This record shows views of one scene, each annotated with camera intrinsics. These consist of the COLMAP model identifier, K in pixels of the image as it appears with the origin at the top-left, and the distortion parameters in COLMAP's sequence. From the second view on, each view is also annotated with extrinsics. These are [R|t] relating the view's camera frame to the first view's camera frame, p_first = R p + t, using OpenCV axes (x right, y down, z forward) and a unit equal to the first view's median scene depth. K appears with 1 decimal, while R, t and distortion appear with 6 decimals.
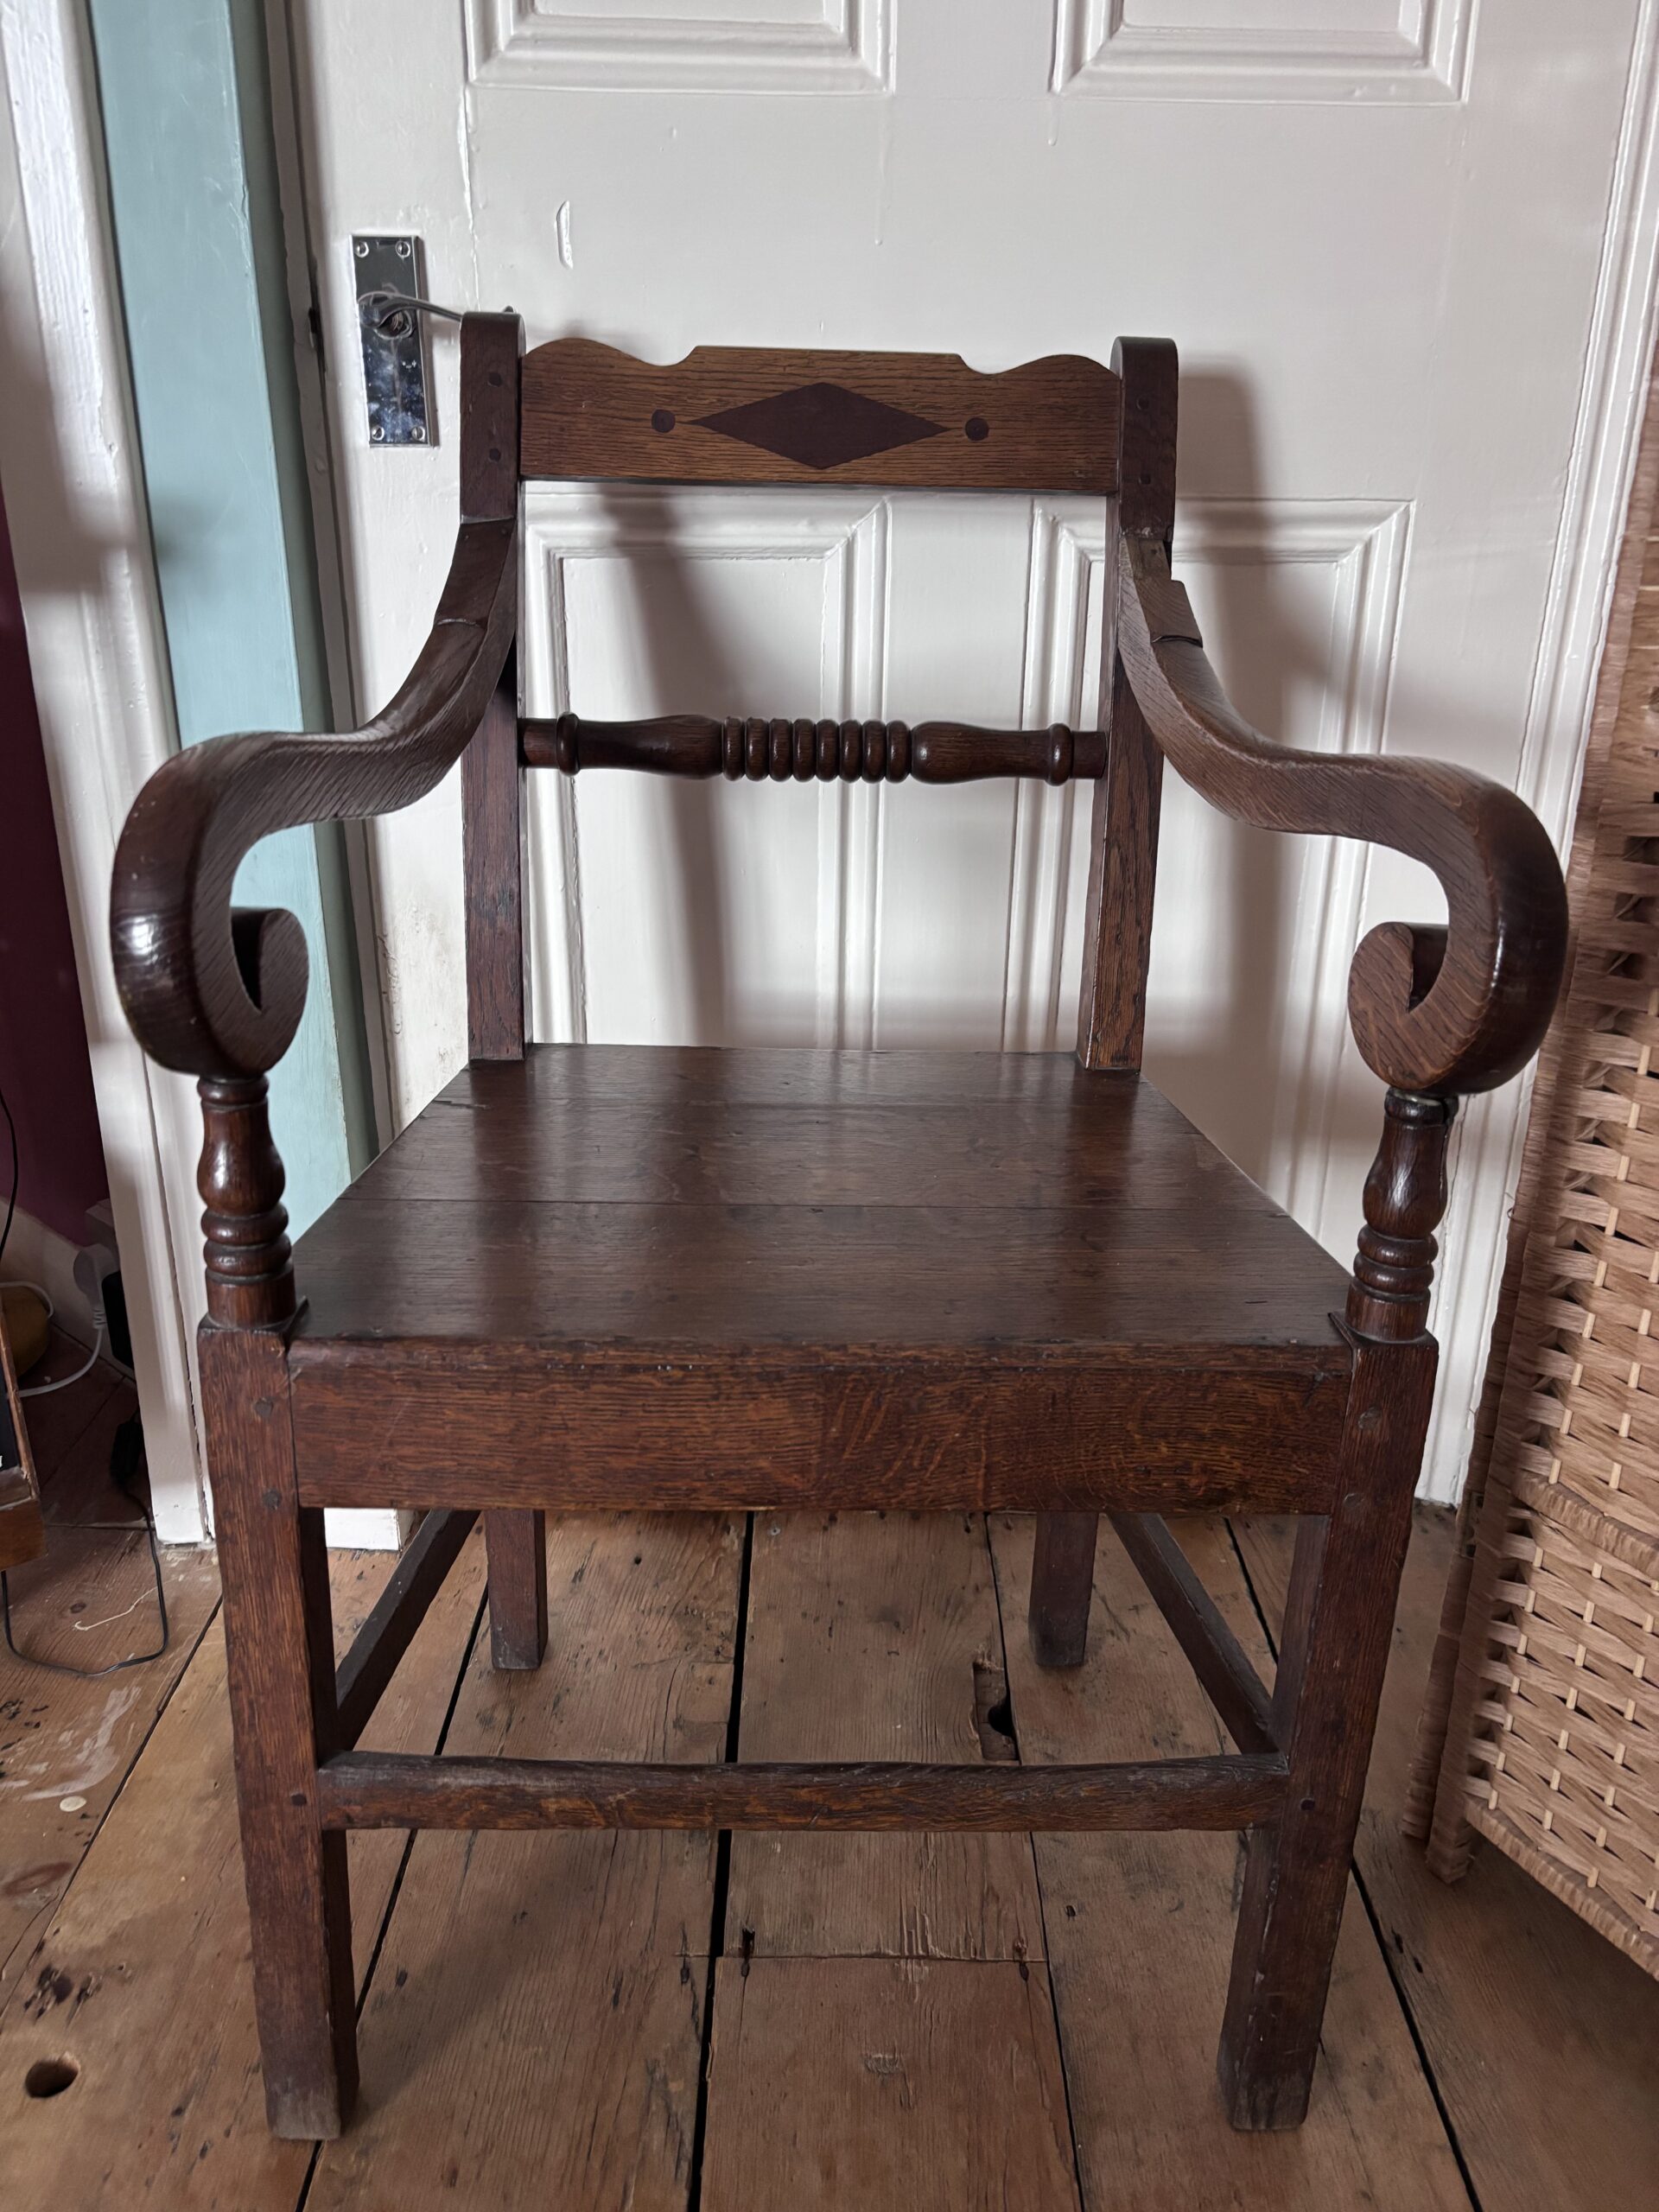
lens RADIAL K [[1672.8, 0, 831.8], [0, 1672.8, 1100.8], [0, 0, 1]] dist [0.029201, -0.025745]
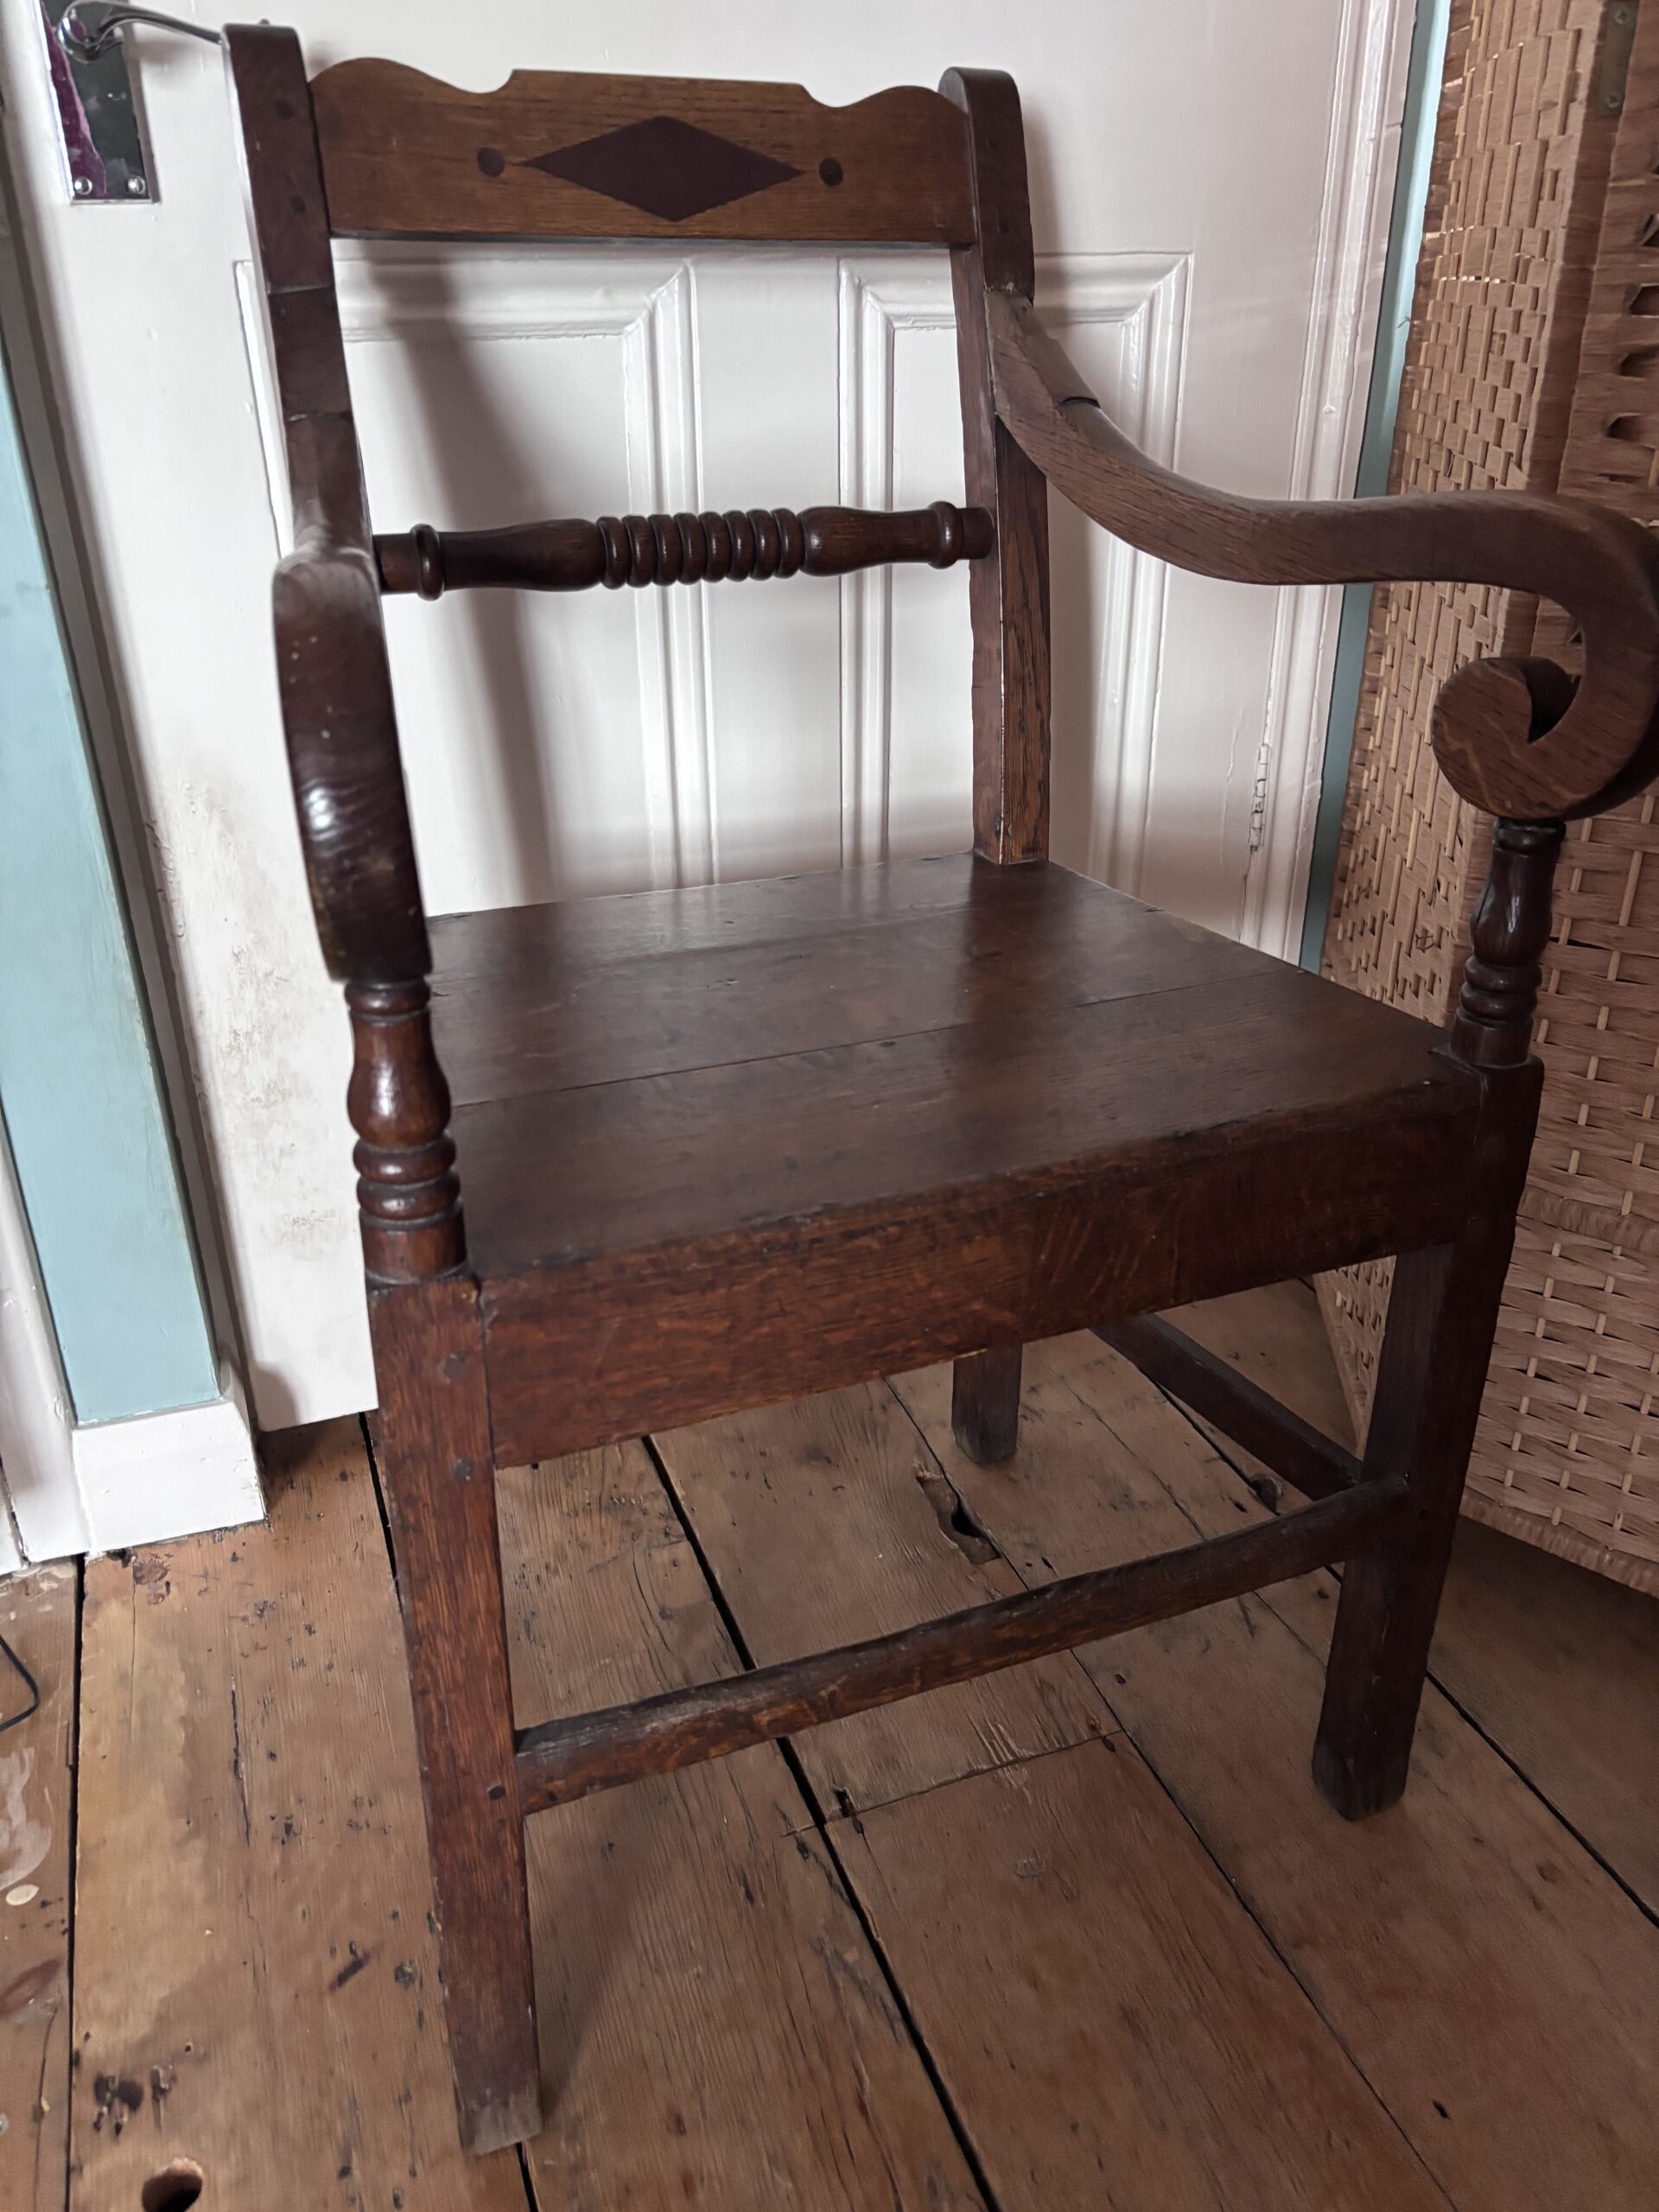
lens RADIAL K [[1672.8, 0, 828.1], [0, 1672.8, 1099.0], [0, 0, 1]] dist [0.029201, -0.025745]
pose [[0.934583, -0.174265, 0.310138, -0.292252], [0.144018, 0.982506, 0.118074, -0.015790], [-0.325289, -0.065685, 0.943331, 0.111781]]
